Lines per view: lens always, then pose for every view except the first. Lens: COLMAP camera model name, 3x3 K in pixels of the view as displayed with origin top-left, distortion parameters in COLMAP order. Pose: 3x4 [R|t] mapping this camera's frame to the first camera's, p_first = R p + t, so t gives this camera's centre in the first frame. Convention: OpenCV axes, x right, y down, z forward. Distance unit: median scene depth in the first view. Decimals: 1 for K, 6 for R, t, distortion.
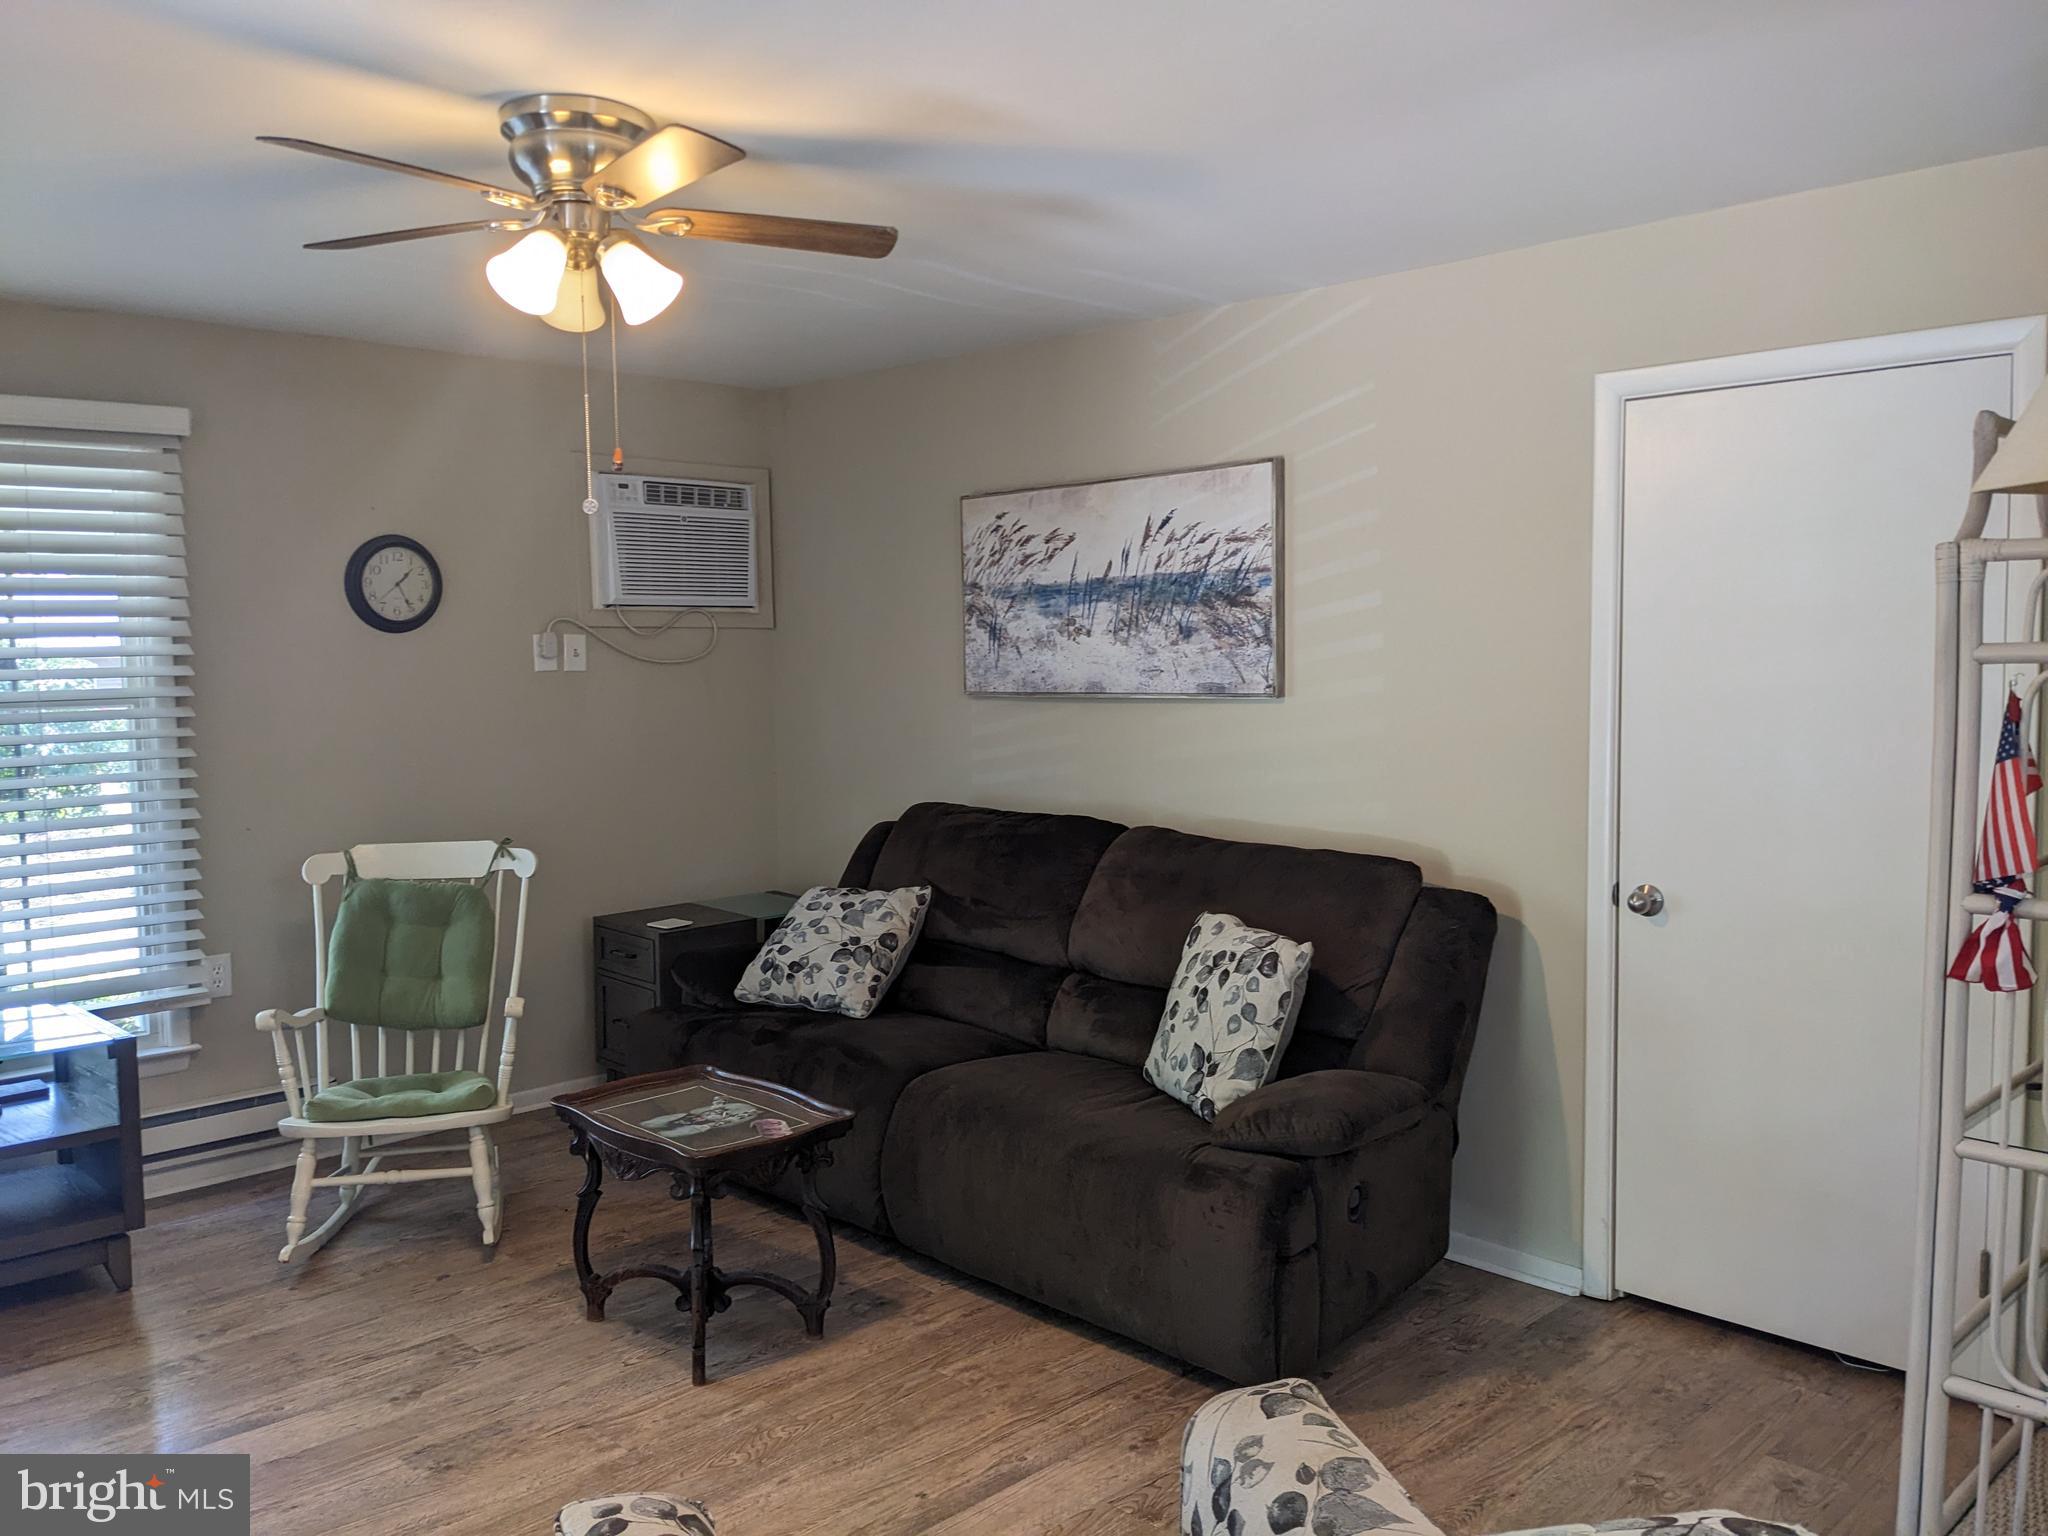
lens RADIAL K [[1605.9, 0, 1040.1], [0, 1605.9, 756.6], [0, 0, 1]] dist [0.060353, -0.093451]
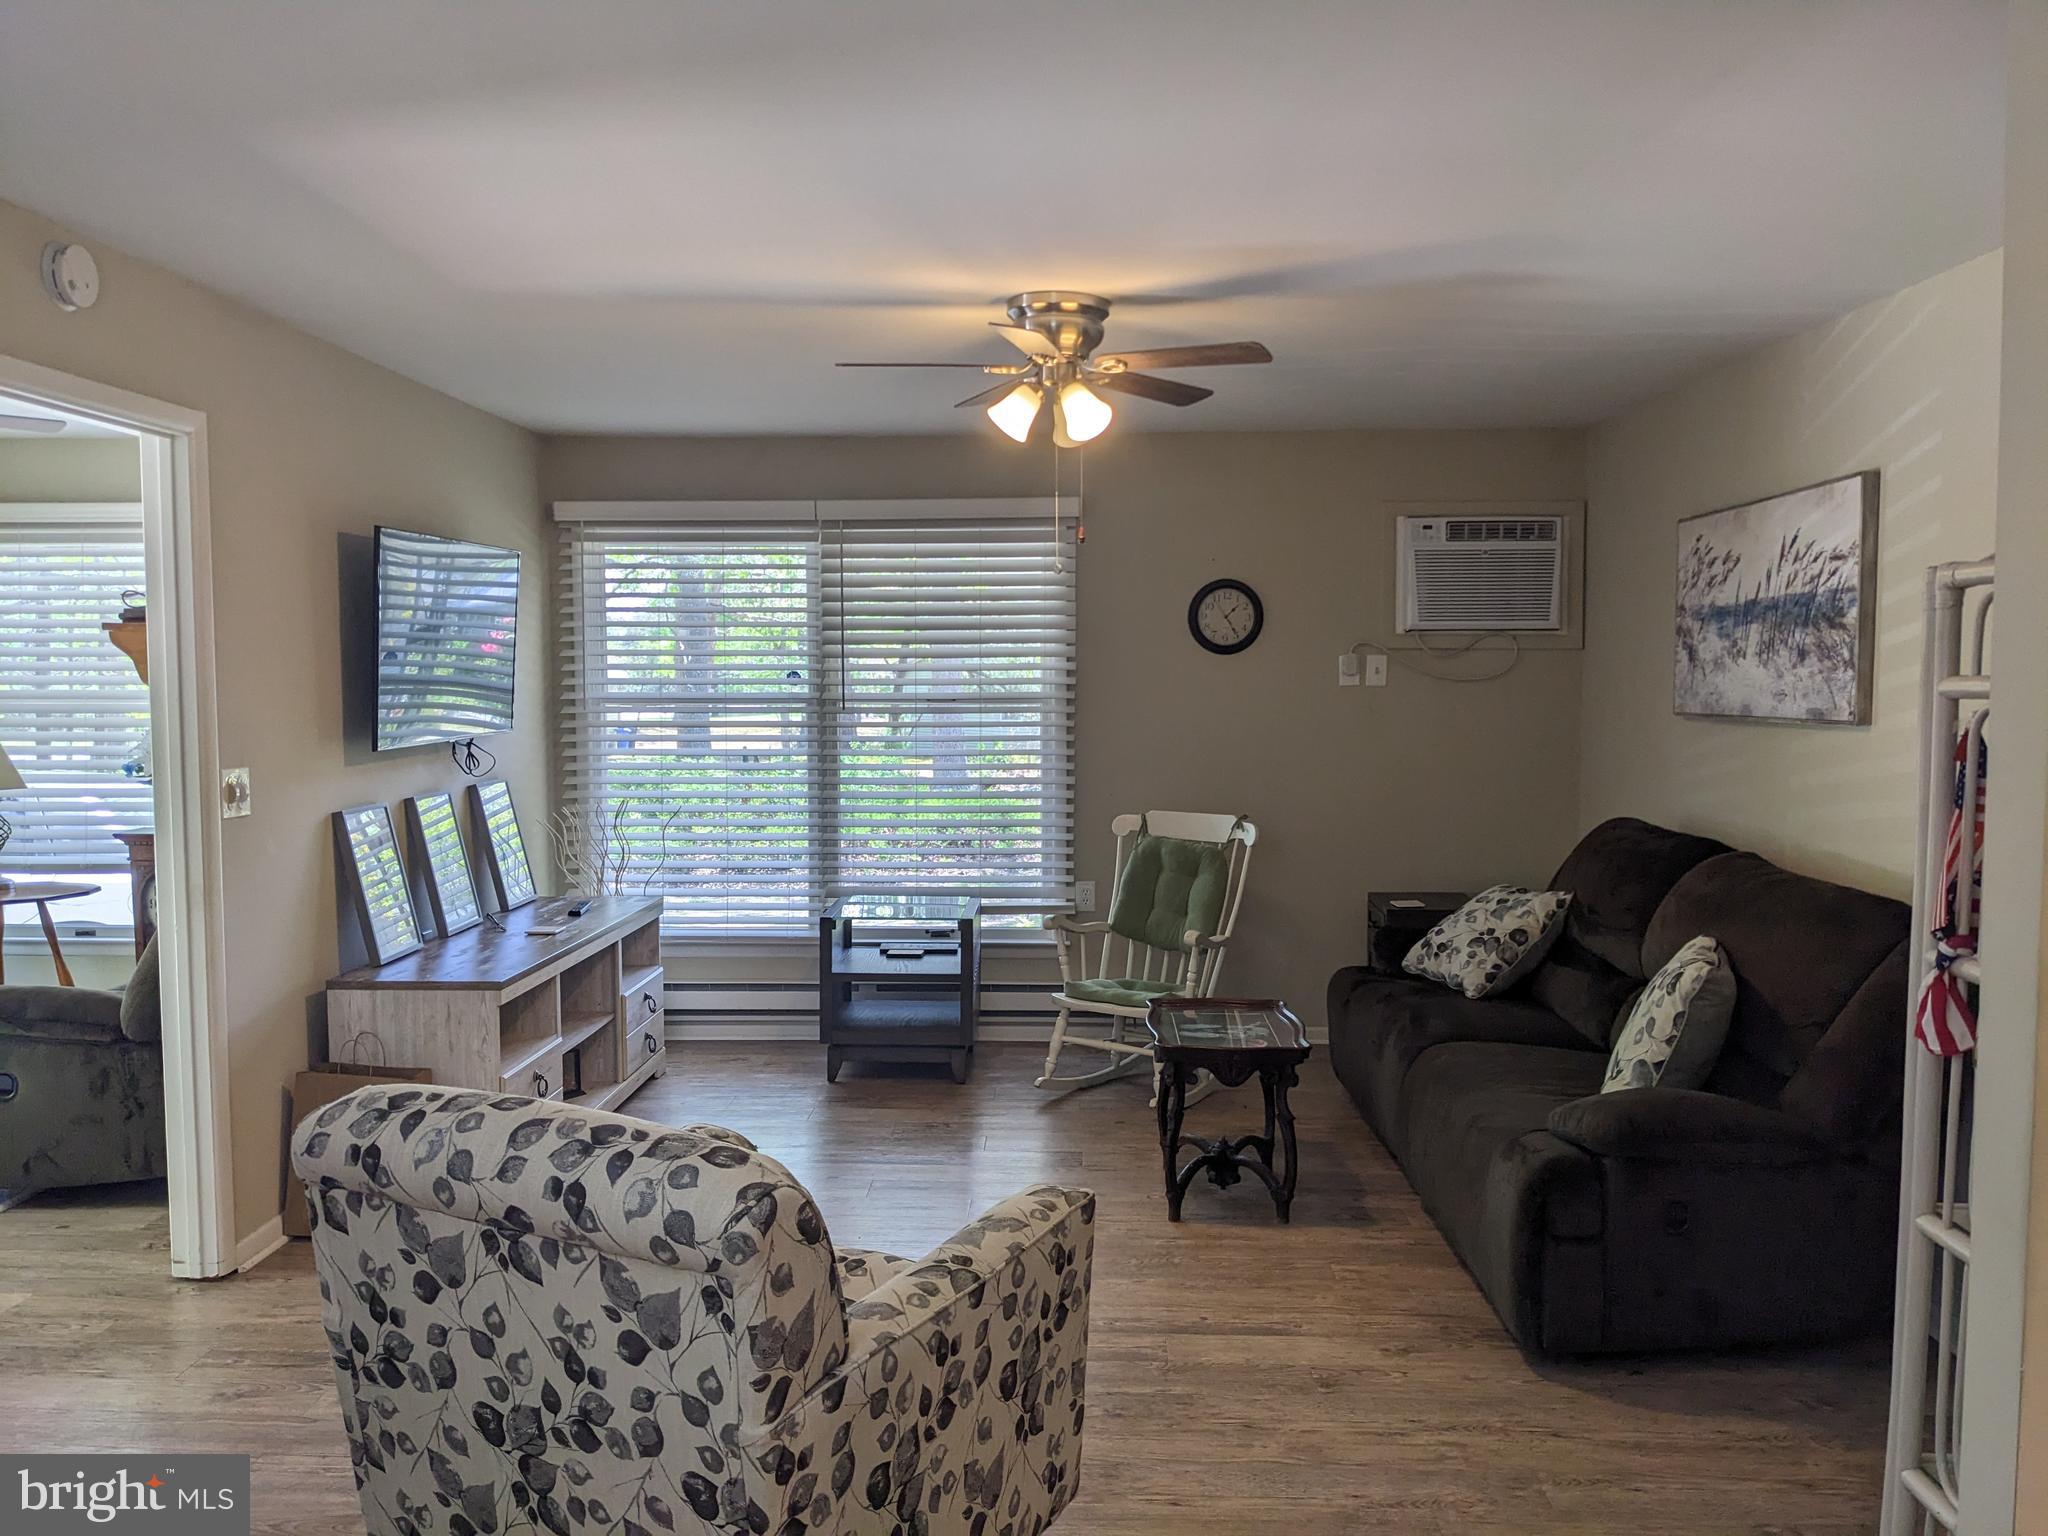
lens RADIAL K [[1605.9, 0, 1018.9], [0, 1605.9, 780.7], [0, 0, 1]] dist [0.060353, -0.093451]
pose [[0.682717, 0.060932, -0.728138, 0.565921], [-0.057265, 0.997914, 0.029814, -0.004999], [0.728435, 0.021343, 0.684782, -0.007096]]
